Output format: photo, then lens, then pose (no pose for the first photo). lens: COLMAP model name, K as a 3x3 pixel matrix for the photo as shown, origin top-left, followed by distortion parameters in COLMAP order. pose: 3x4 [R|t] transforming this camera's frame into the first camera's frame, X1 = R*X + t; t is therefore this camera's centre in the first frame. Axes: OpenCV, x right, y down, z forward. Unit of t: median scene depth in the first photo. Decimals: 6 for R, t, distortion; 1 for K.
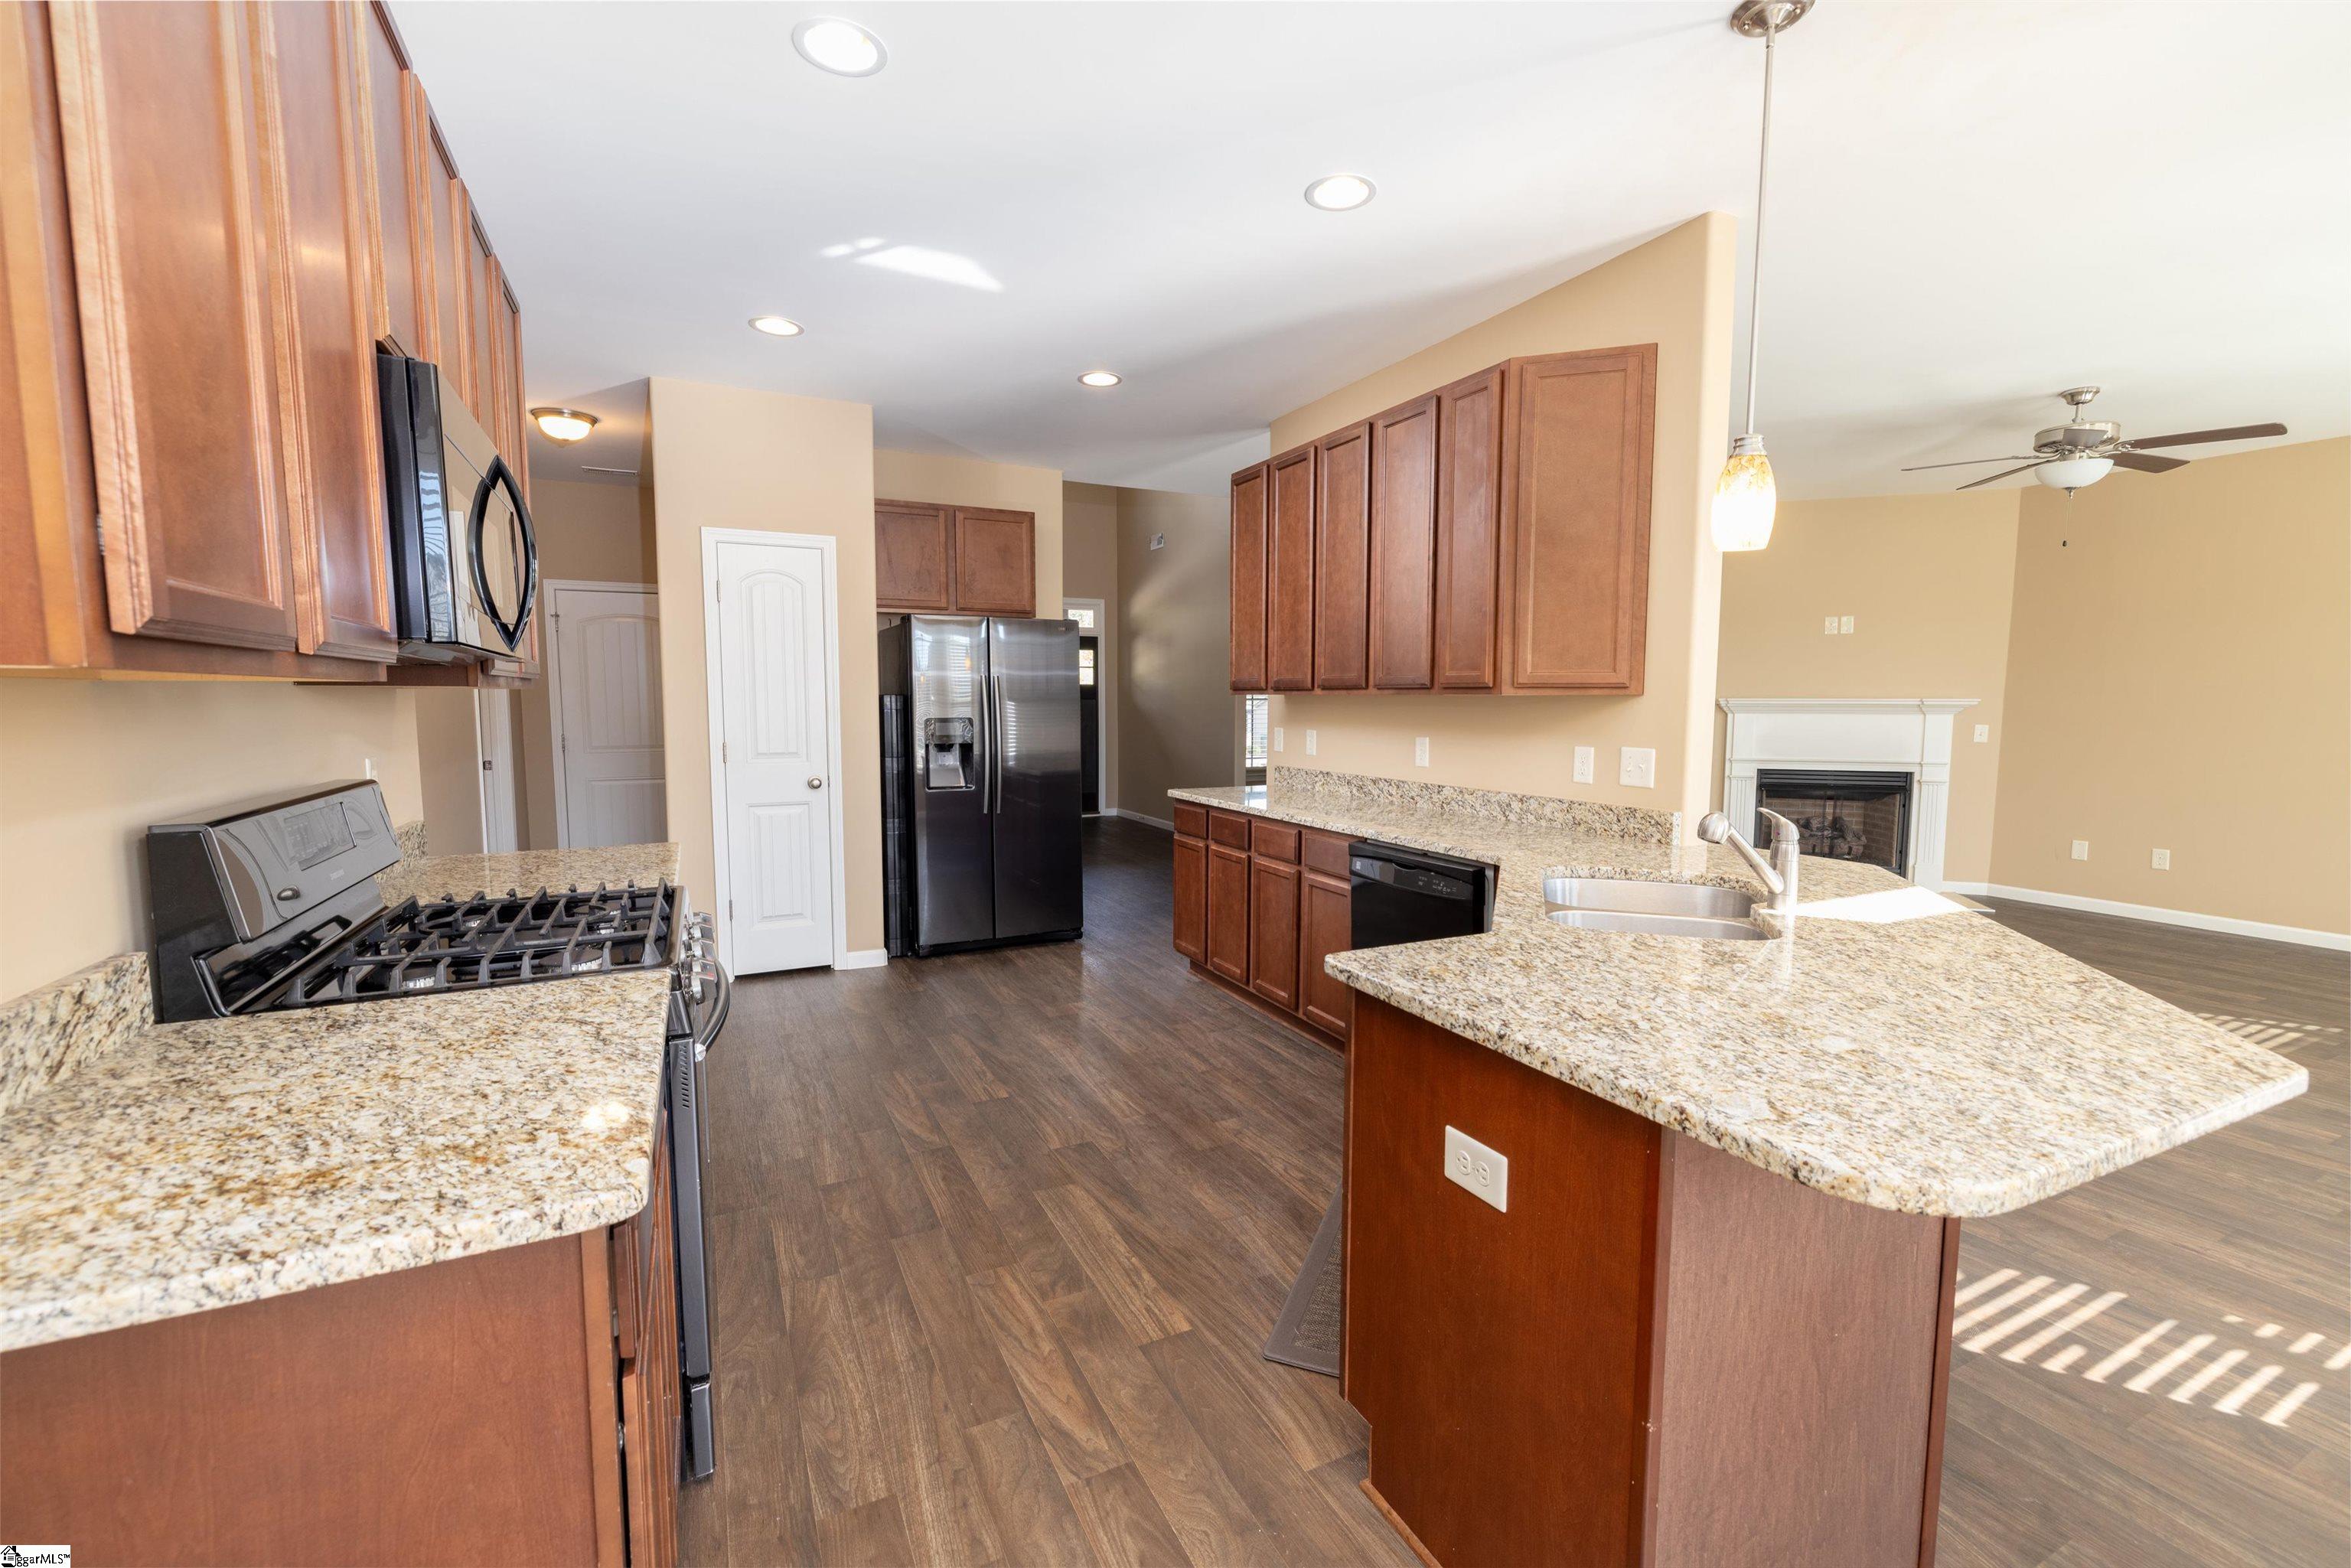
lens RADIAL K [[994.3, 0, 1175.5], [0, 994.3, 784.0], [0, 0, 1]] dist [-0.000377, -0.000229]
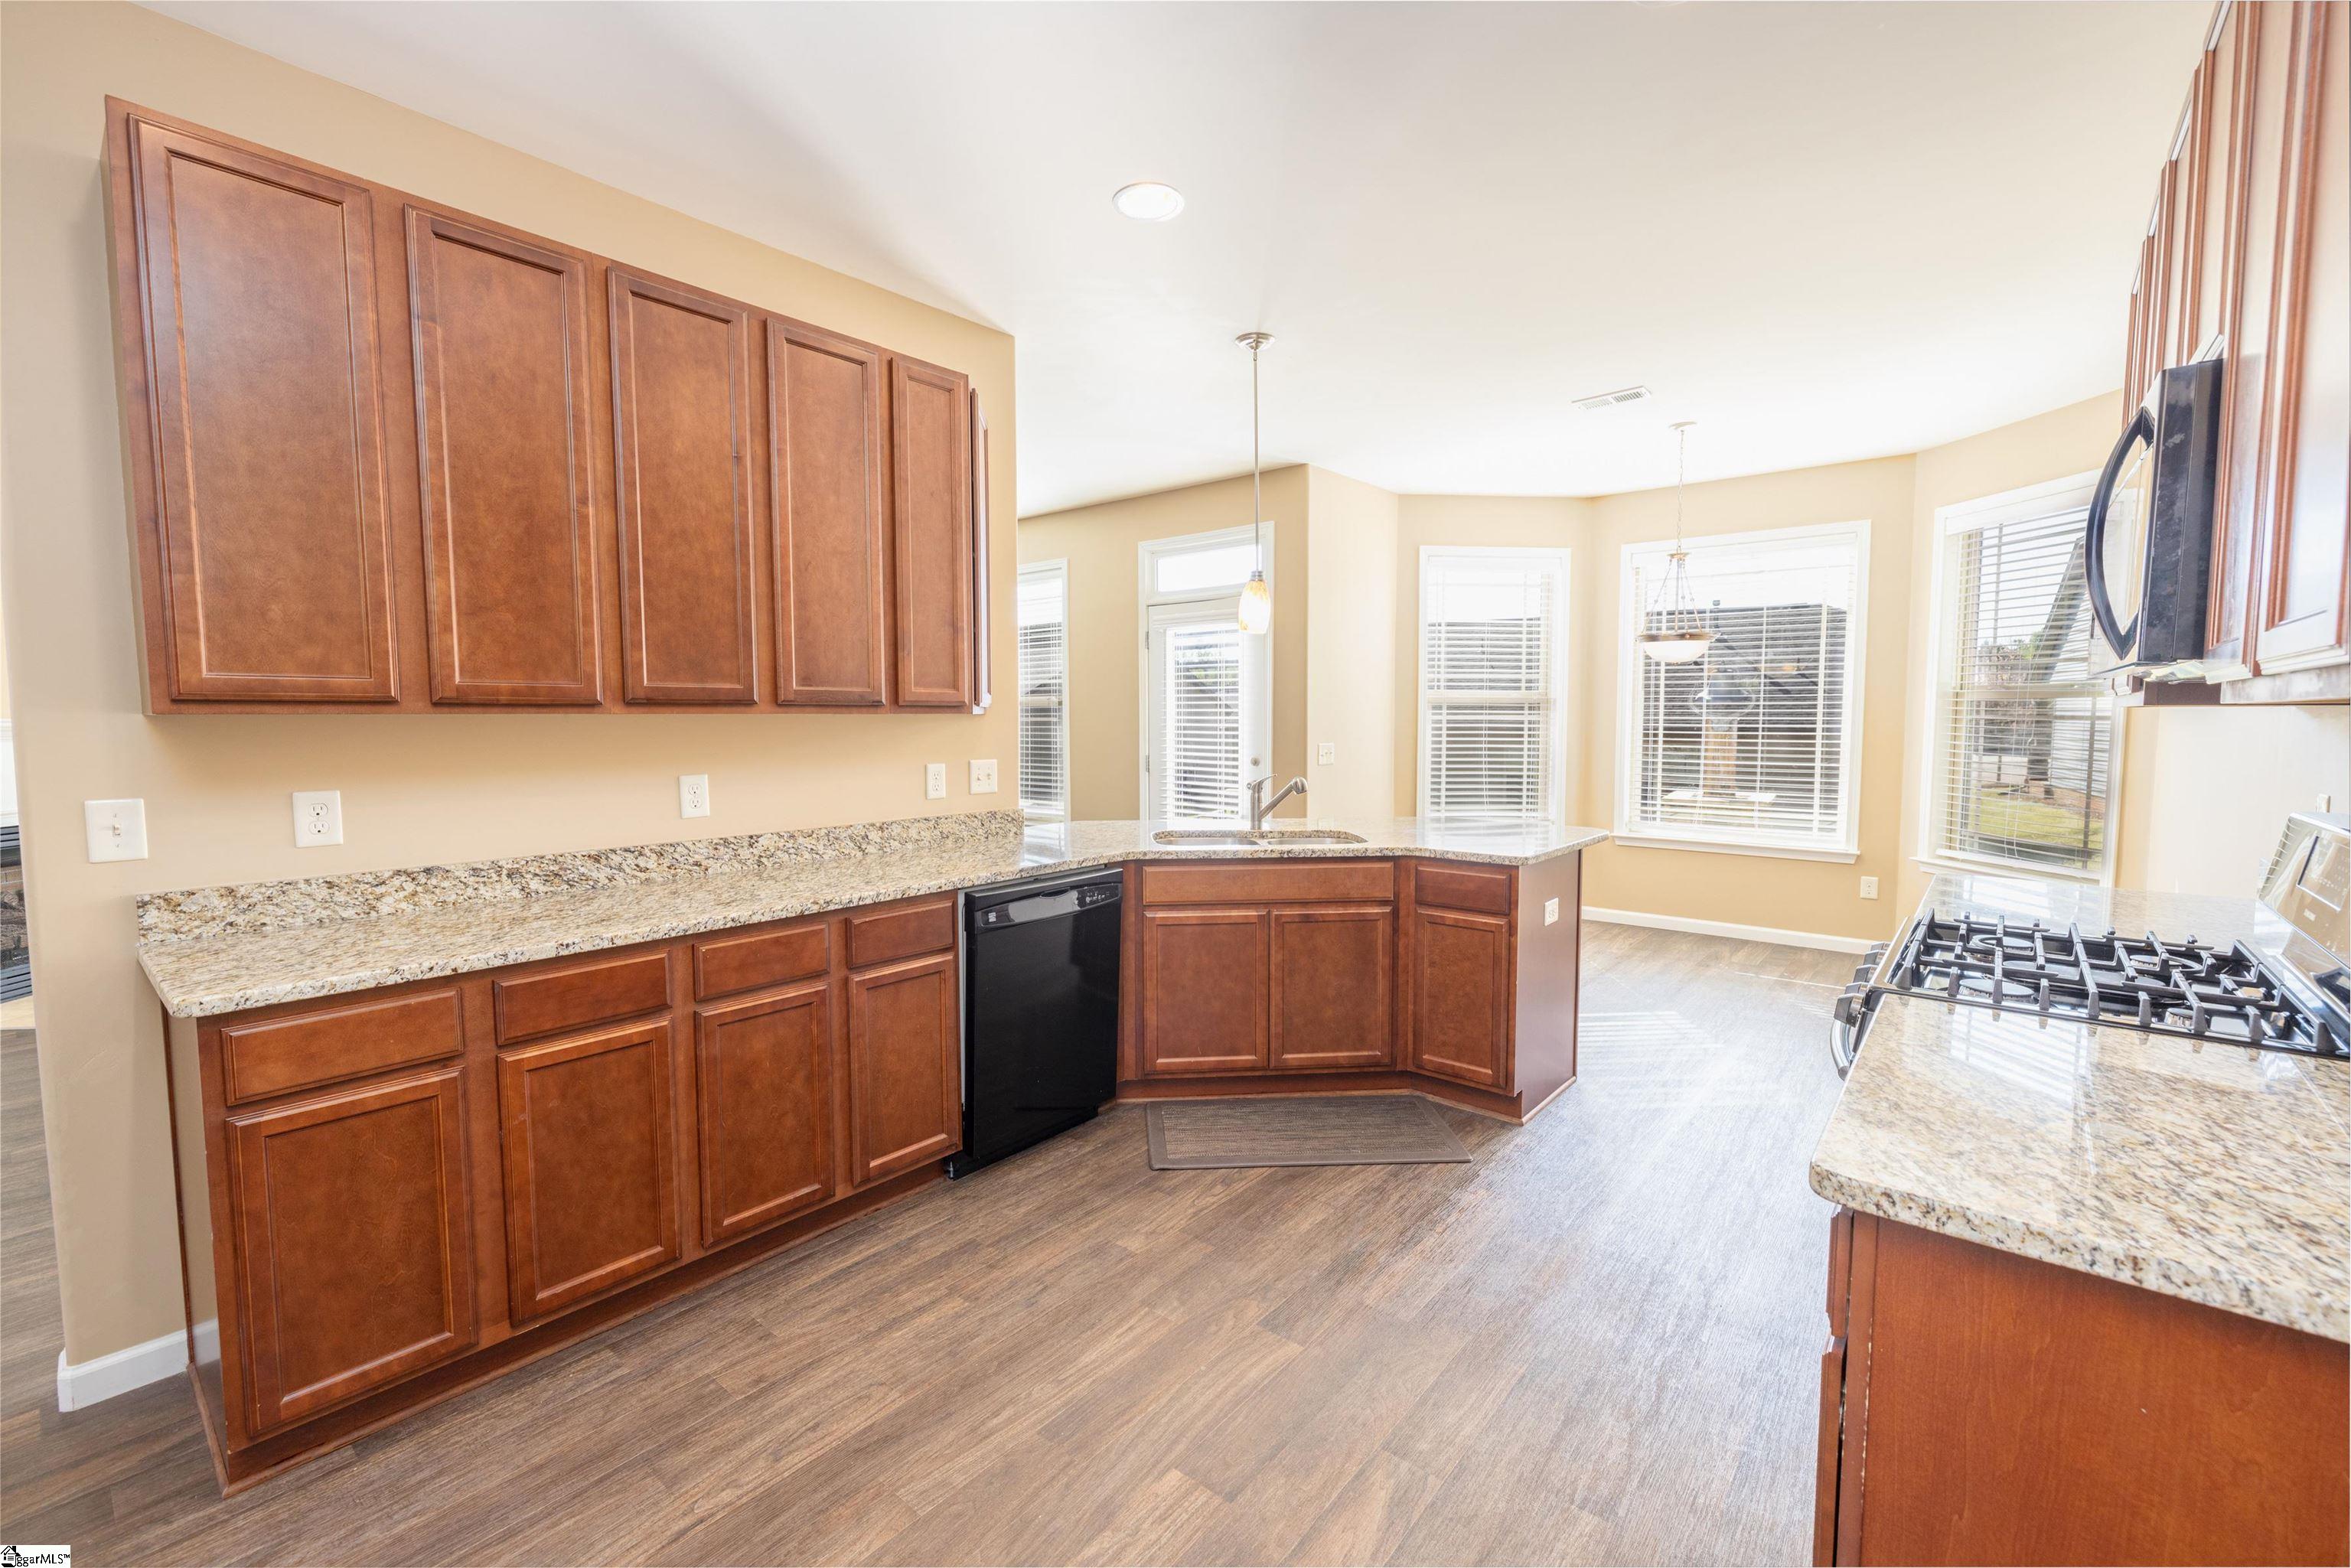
lens RADIAL K [[994.3, 0, 1175.5], [0, 994.3, 784.0], [0, 0, 1]] dist [-0.000377, -0.000229]
pose [[-0.408177, -0.064033, 0.910654, -0.617789], [0.083245, 0.990770, 0.106979, -0.103150], [-0.909099, 0.119474, -0.399079, 1.147472]]
